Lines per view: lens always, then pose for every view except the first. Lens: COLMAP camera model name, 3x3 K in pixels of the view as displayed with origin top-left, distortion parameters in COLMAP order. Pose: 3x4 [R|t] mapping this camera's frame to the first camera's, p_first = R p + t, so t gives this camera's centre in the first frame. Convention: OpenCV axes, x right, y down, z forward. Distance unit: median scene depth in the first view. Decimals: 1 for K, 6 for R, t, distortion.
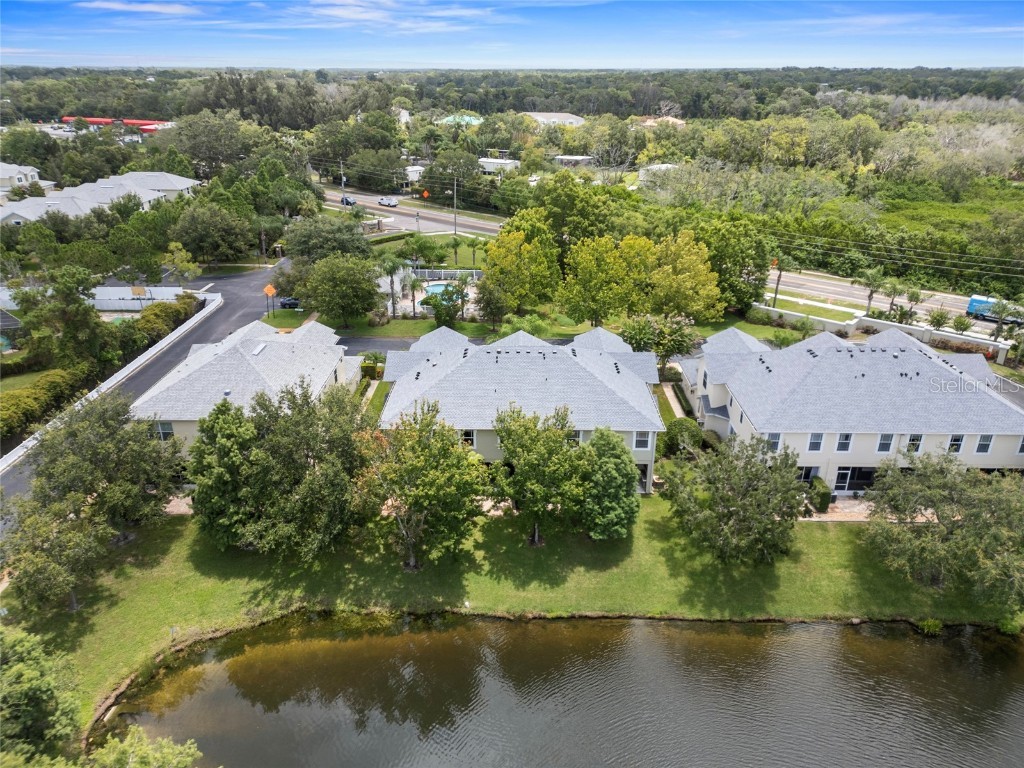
lens RADIAL K [[723.4, 0, 515.4], [0, 723.4, 385.9], [0, 0, 1]] dist [0.052591, -0.038283]
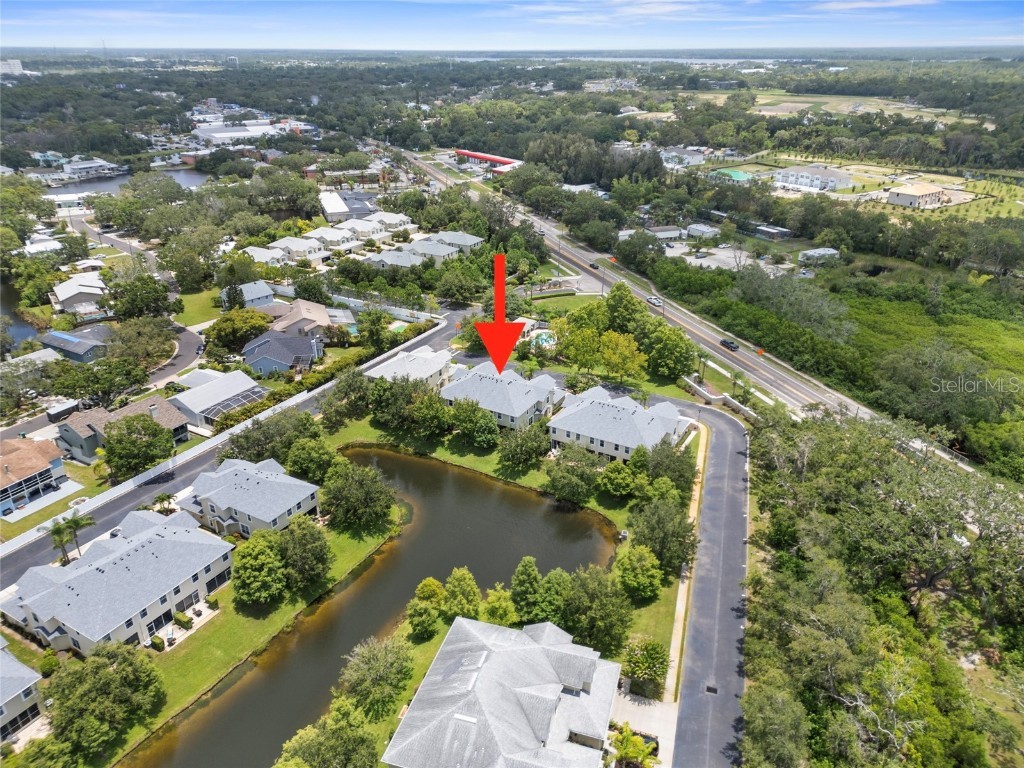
lens RADIAL K [[723.4, 0, 510.0], [0, 723.4, 382.6], [0, 0, 1]] dist [0.052591, -0.038283]
pose [[0.874284, 0.195948, -0.444108, 1.463733], [-0.186875, 0.980256, 0.064619, -0.251274], [0.448001, 0.026497, 0.893640, -1.562645]]
